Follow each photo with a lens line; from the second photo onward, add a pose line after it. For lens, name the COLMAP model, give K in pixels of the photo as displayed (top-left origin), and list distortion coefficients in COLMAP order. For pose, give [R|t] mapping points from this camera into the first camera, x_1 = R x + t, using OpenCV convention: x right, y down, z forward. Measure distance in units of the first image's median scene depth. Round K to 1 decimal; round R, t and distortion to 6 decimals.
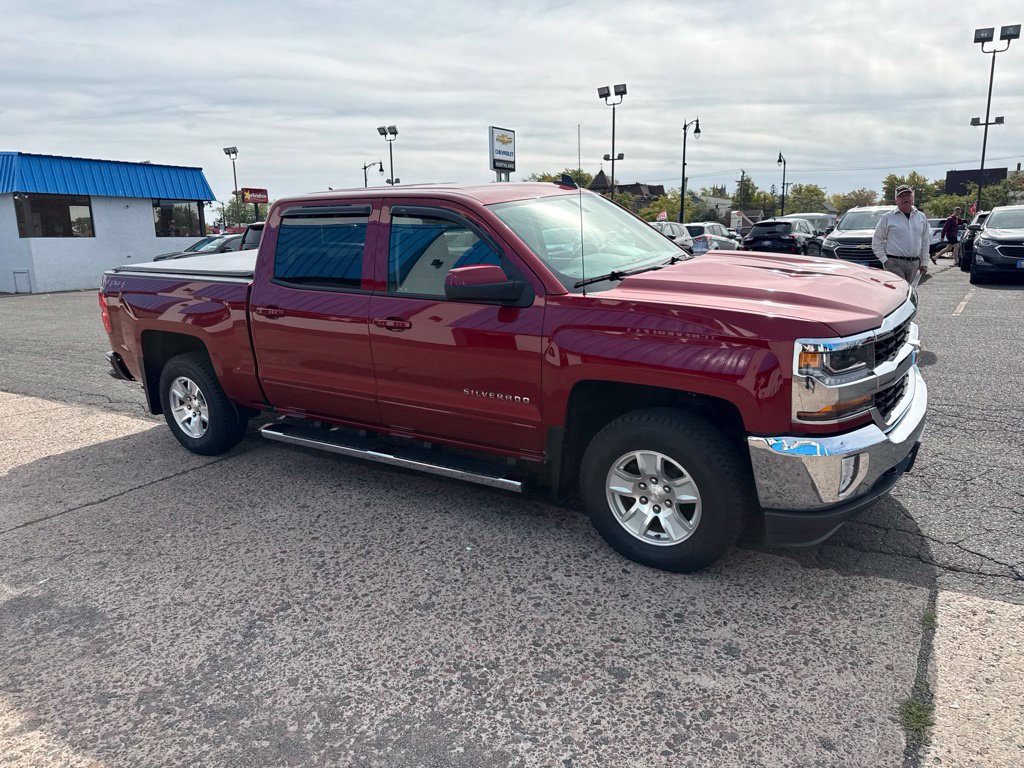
lens RADIAL K [[717.1, 0, 514.5], [0, 717.1, 384.3], [0, 0, 1]] dist [0.031569, -0.036344]
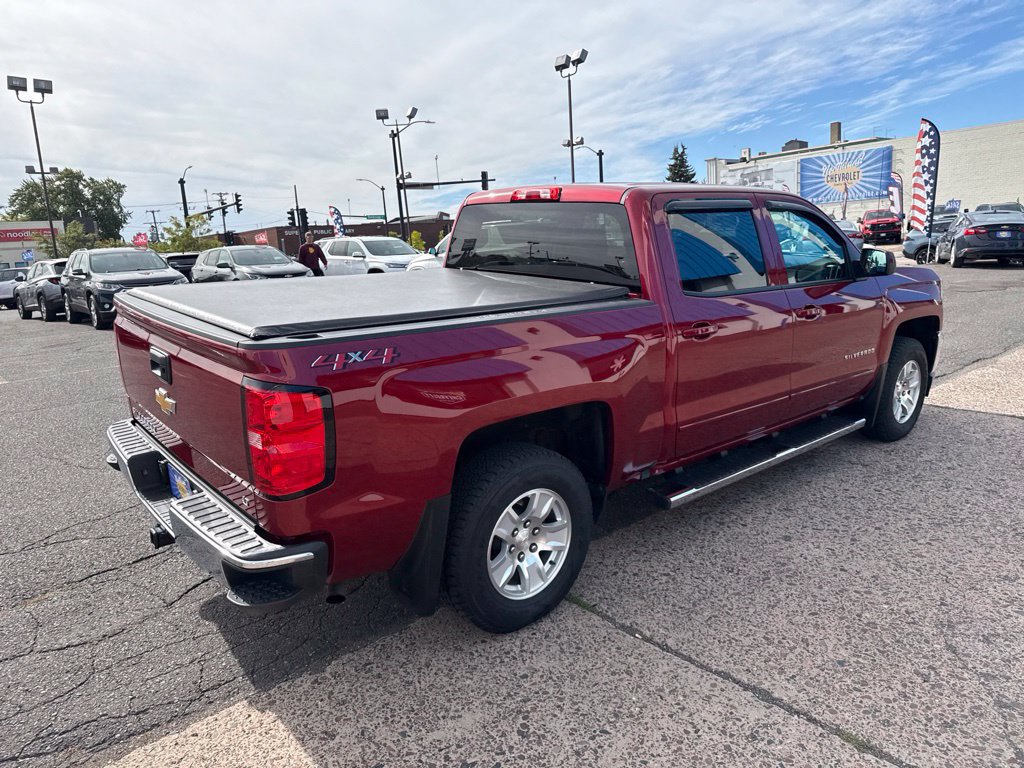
lens RADIAL K [[717.1, 0, 518.8], [0, 717.1, 381.3], [0, 0, 1]] dist [0.031569, -0.036344]
pose [[0.274961, -0.175230, 0.945352, -1.292093], [0.247497, 0.963016, 0.106518, -0.204879], [-0.929054, 0.204683, 0.308161, 1.091238]]
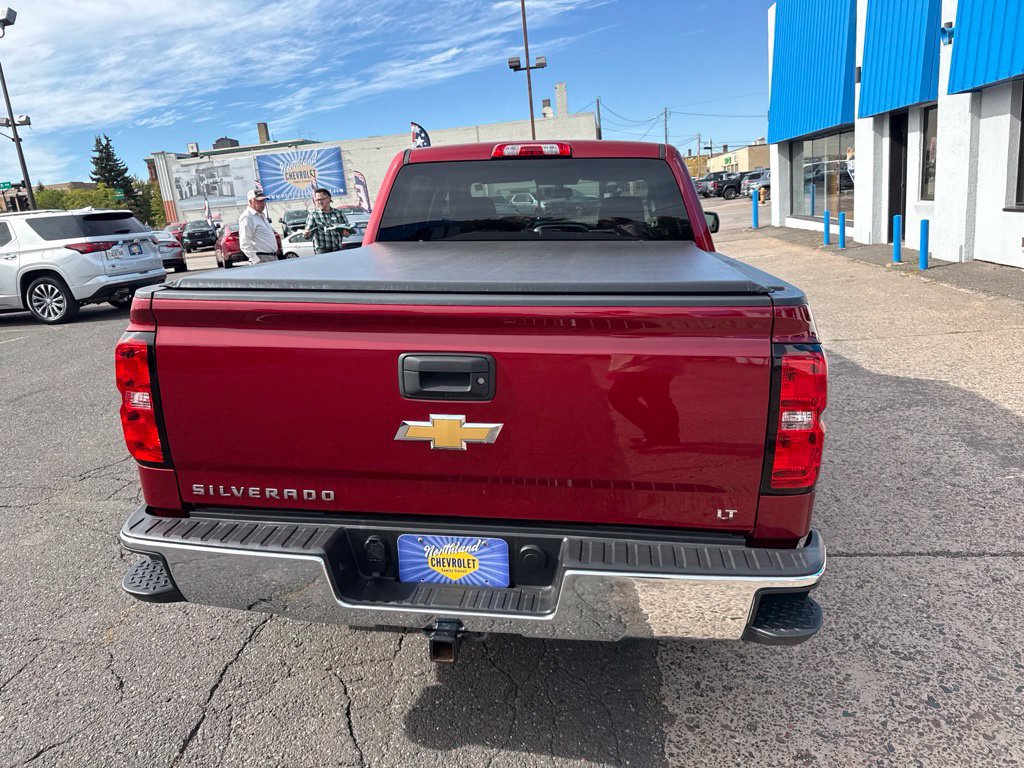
lens RADIAL K [[717.1, 0, 517.9], [0, 717.1, 382.8], [0, 0, 1]] dist [0.031569, -0.036344]
pose [[-0.434258, -0.162602, 0.885991, -1.136050], [0.275678, 0.912390, 0.302567, -0.352700], [-0.857567, 0.375640, -0.351387, 1.757379]]
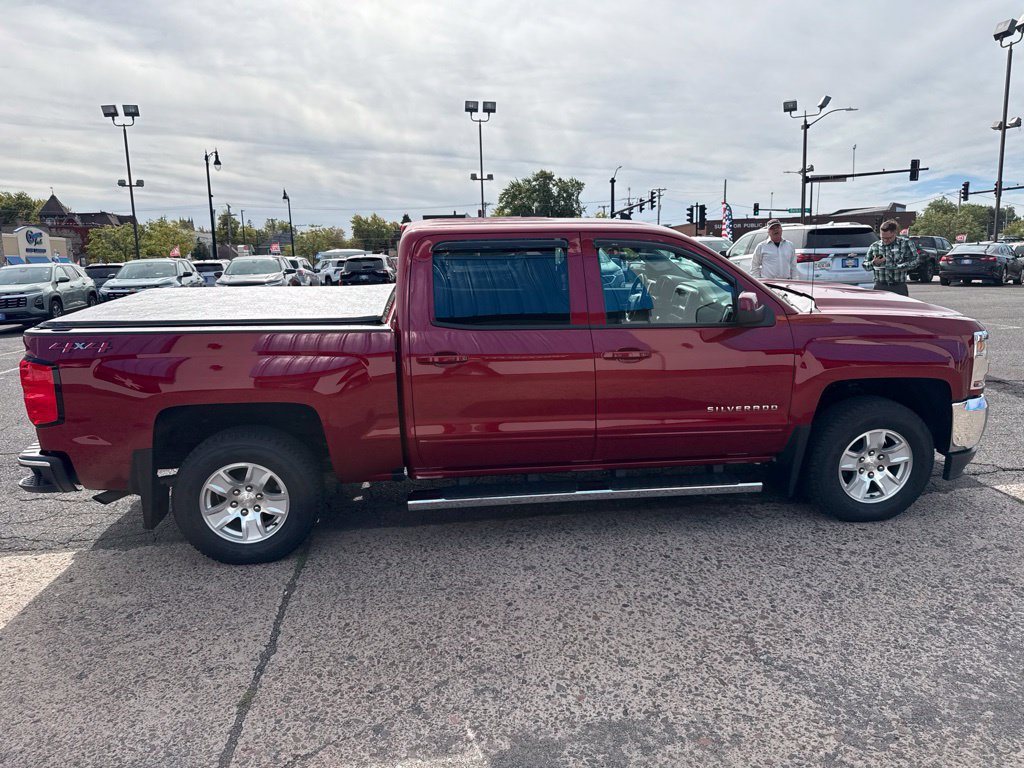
lens RADIAL K [[717.1, 0, 517.0], [0, 717.1, 382.9], [0, 0, 1]] dist [0.031569, -0.036344]
pose [[0.766238, -0.110762, 0.632939, -0.931213], [0.141196, 0.989979, 0.002310, -0.070567], [-0.626852, 0.087598, 0.774199, 0.323842]]
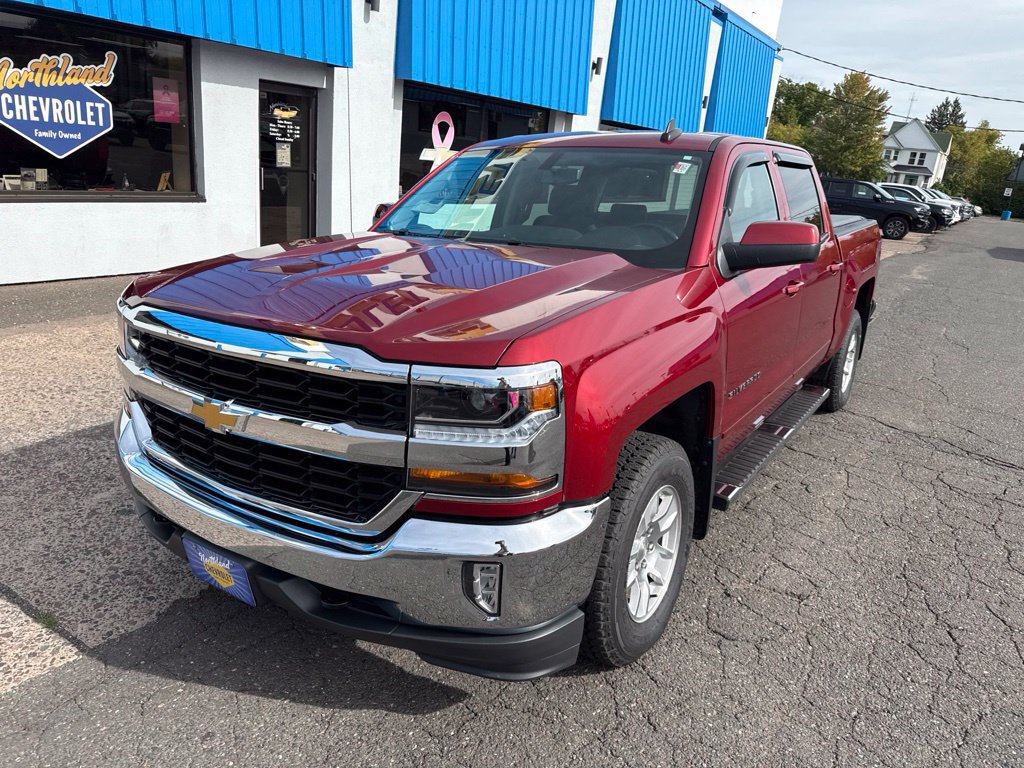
lens RADIAL K [[717.1, 0, 518.9], [0, 717.1, 389.4], [0, 0, 1]] dist [0.031569, -0.036344]
pose [[-0.002908, 0.335505, -0.942034, 0.969051], [-0.292288, 0.900614, 0.321656, -0.285019], [0.956326, 0.276281, 0.095445, 1.025908]]
